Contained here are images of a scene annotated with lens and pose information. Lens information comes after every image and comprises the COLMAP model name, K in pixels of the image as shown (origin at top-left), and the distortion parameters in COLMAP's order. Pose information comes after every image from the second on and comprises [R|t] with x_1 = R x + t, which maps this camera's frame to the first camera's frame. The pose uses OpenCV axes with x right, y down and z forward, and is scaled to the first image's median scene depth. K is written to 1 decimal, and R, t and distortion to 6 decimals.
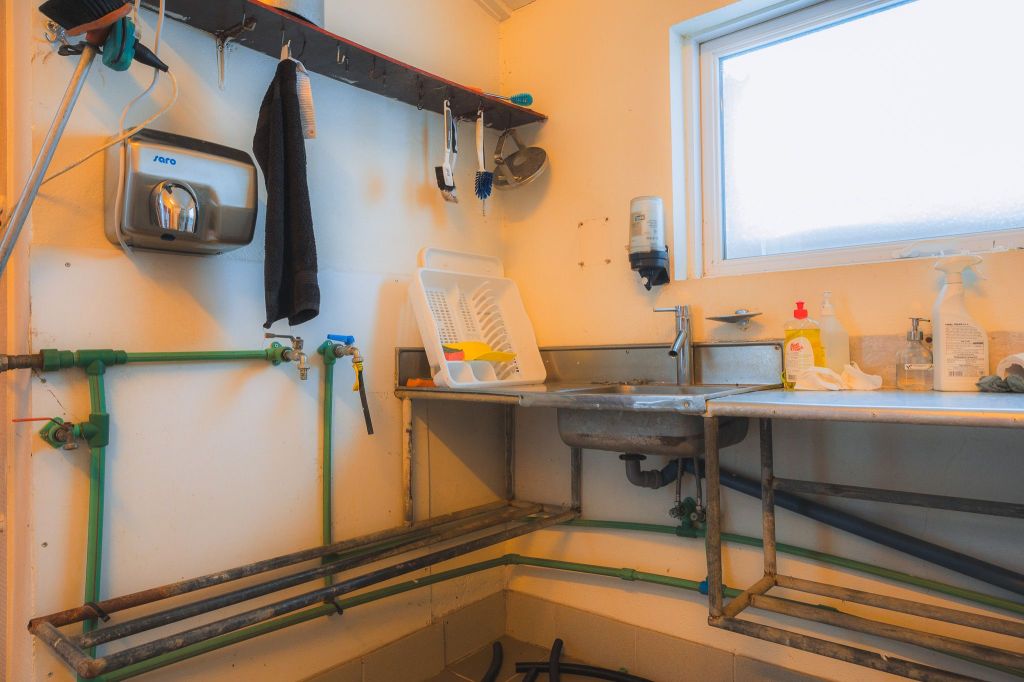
lens RADIAL K [[654.1, 0, 511.5], [0, 654.1, 344.4], [0, 0, 1]] dist [-0.015707, -0.000507]
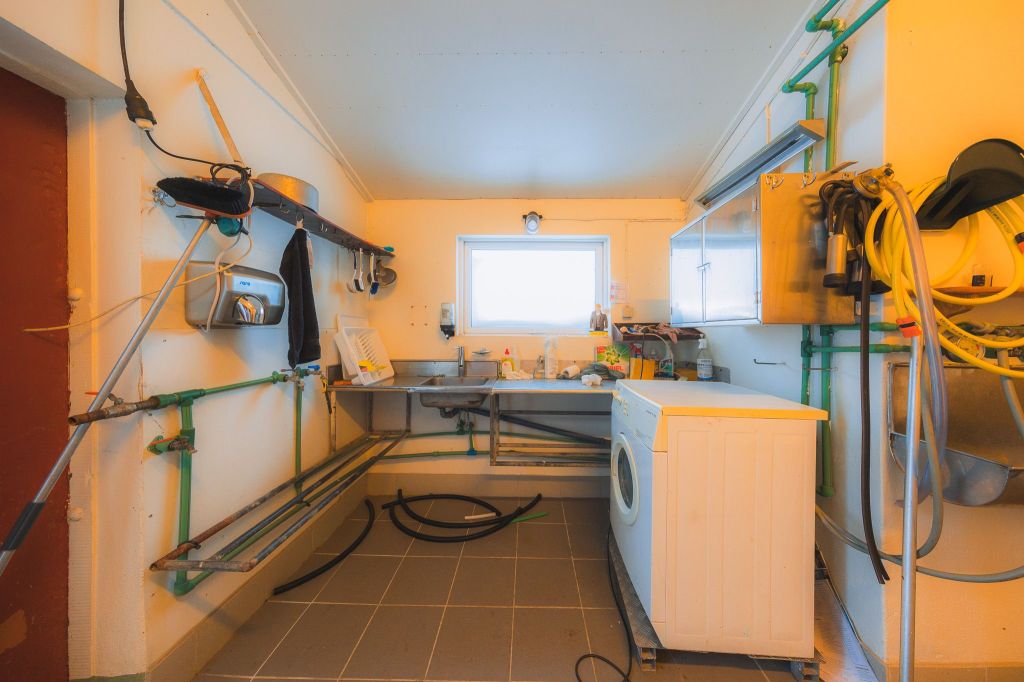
lens RADIAL K [[319.3, 0, 513.2], [0, 319.3, 336.0], [0, 0, 1]] dist [-0.005030, -0.000502]
pose [[0.780038, 0.009459, 0.625660, -0.409417], [-0.022394, 0.999667, 0.012807, -0.133683], [-0.625331, -0.024001, 0.779991, -0.128714]]
